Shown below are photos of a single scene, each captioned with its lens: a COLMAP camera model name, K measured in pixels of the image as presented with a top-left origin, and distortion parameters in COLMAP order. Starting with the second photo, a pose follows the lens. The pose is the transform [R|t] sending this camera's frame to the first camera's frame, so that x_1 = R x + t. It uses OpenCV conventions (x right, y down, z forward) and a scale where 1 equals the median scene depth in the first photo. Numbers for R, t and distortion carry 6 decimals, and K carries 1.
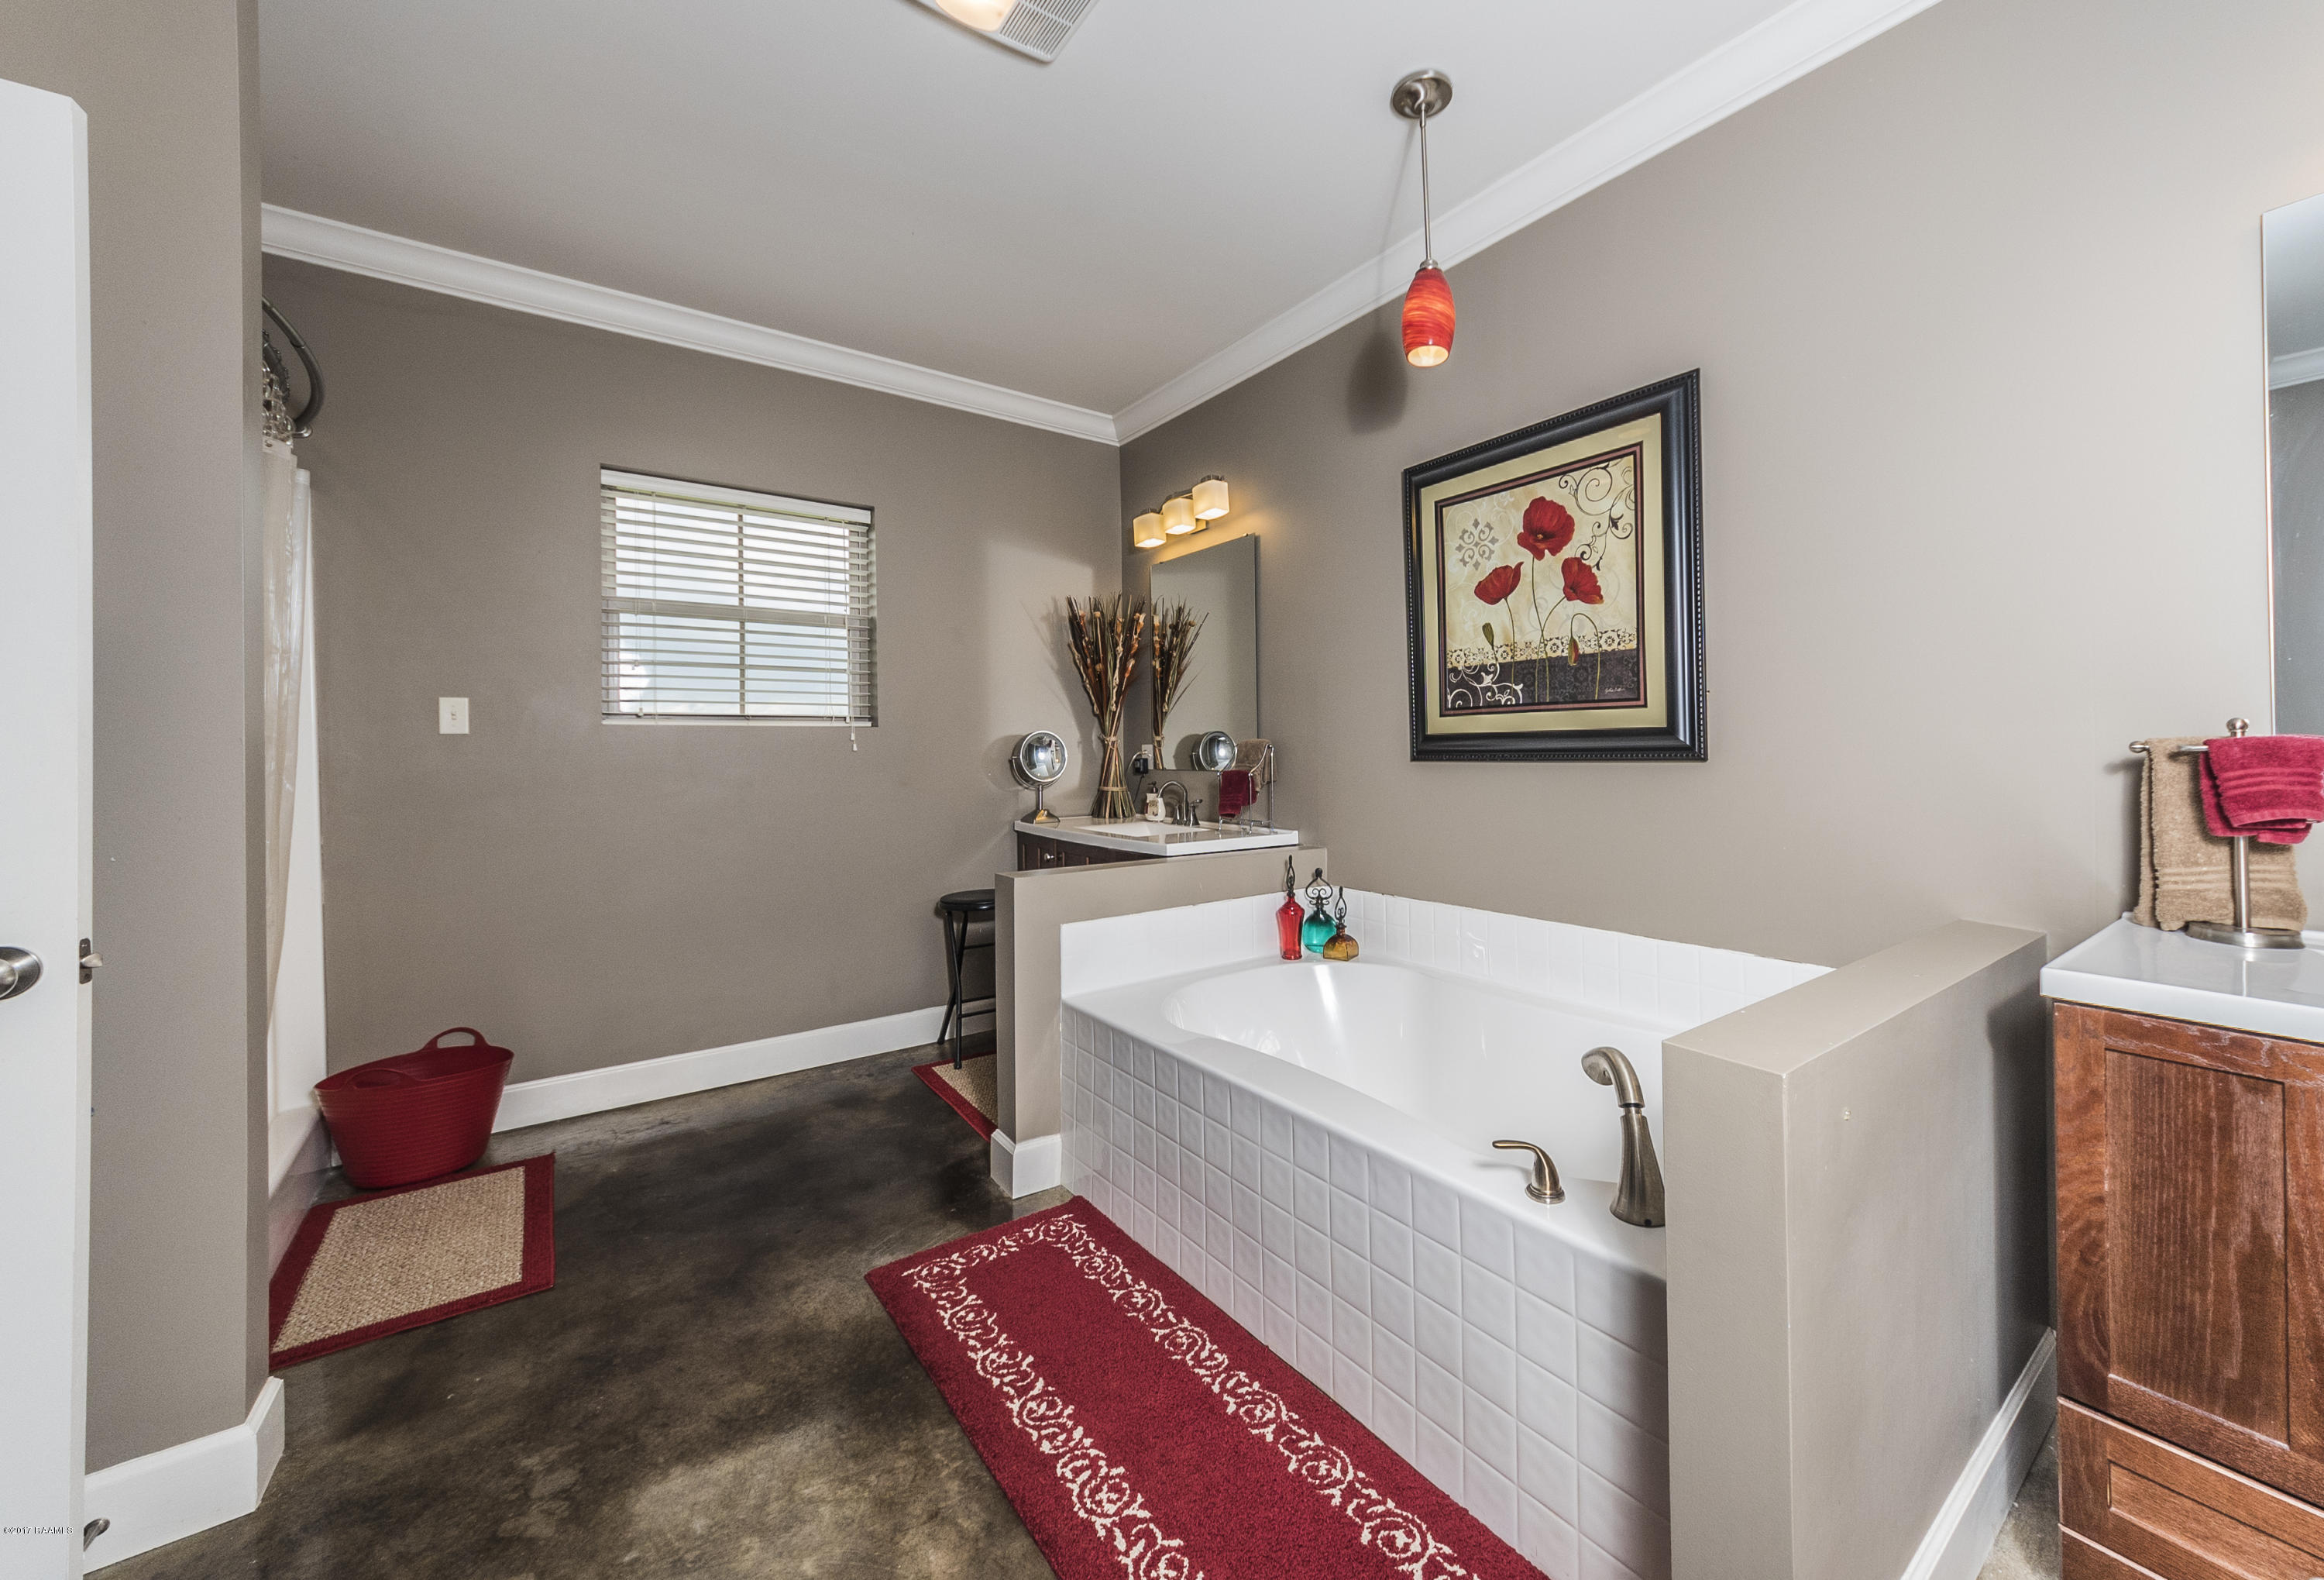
lens RADIAL K [[873.2, 0, 1165.5], [0, 873.2, 739.7], [0, 0, 1]] dist [-0.000411, -0.000041]
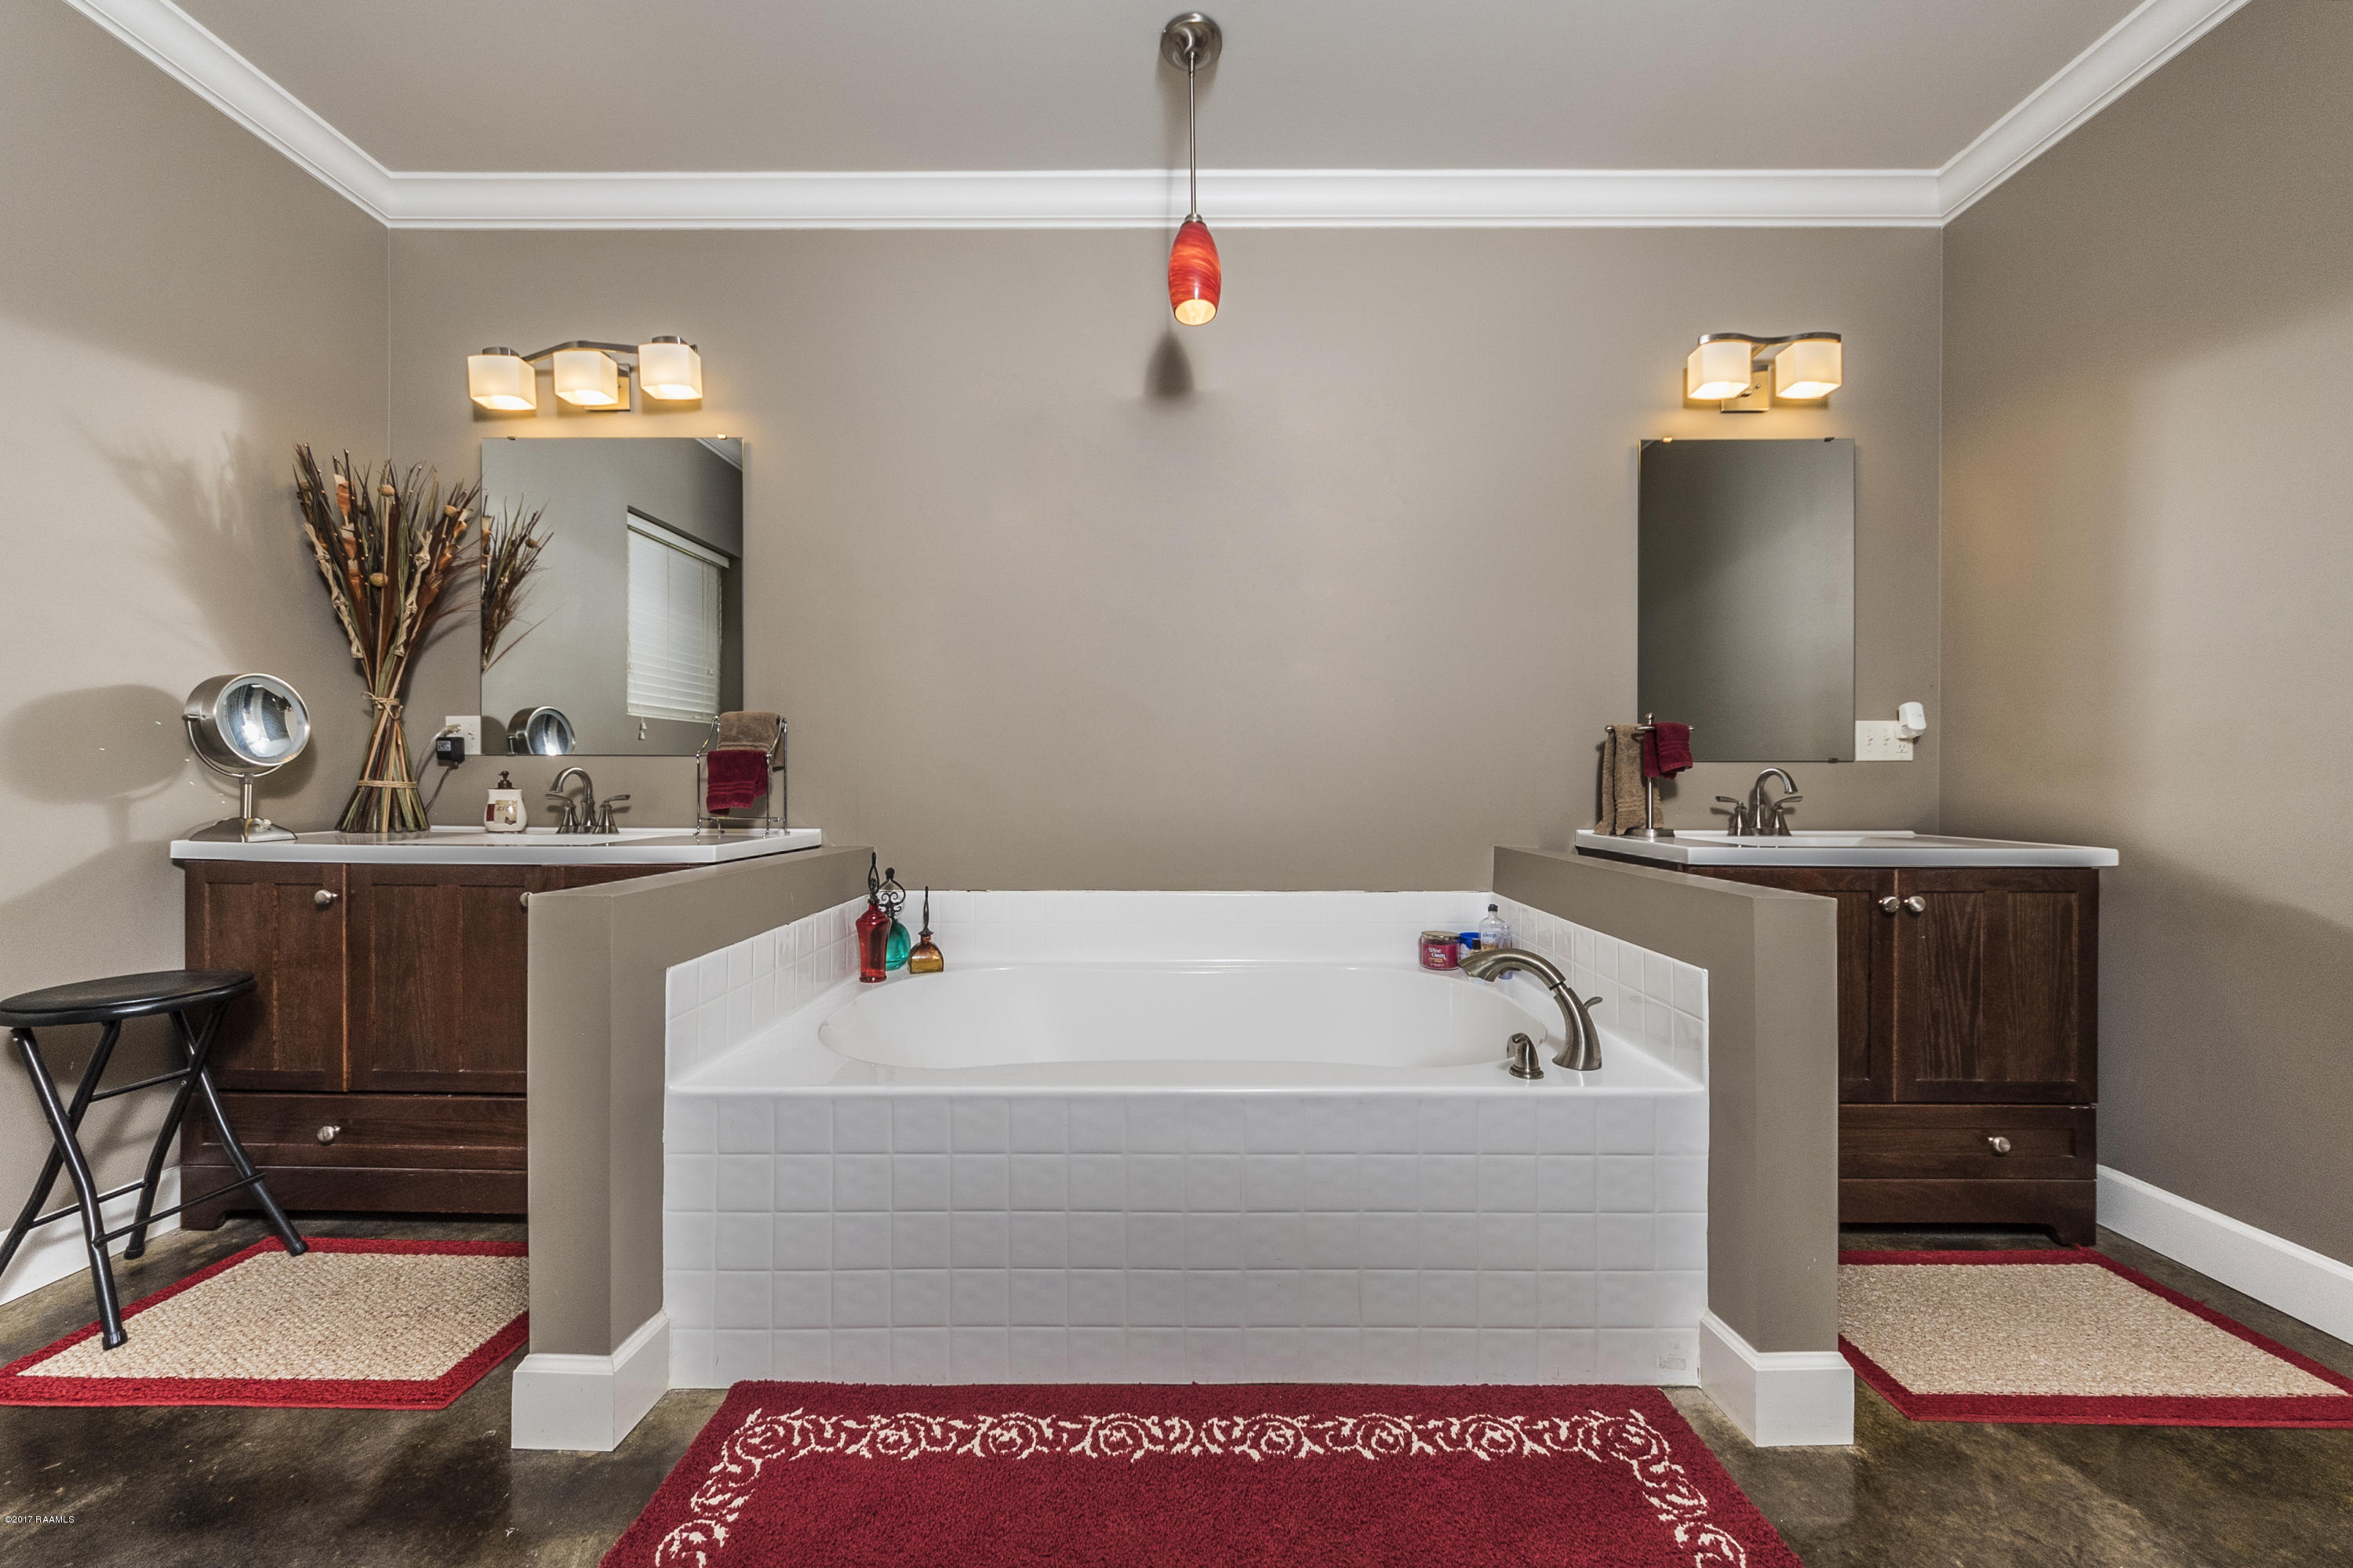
lens RADIAL K [[896.6, 0, 1169.0], [0, 896.6, 774.9], [0, 0, 1]] dist [0.000299, -0.000077]
pose [[0.595215, 0.018715, 0.803348, -0.302303], [-0.026430, 0.999644, -0.003705, 0.047946], [-0.803131, -0.019027, 0.595498, 0.245503]]
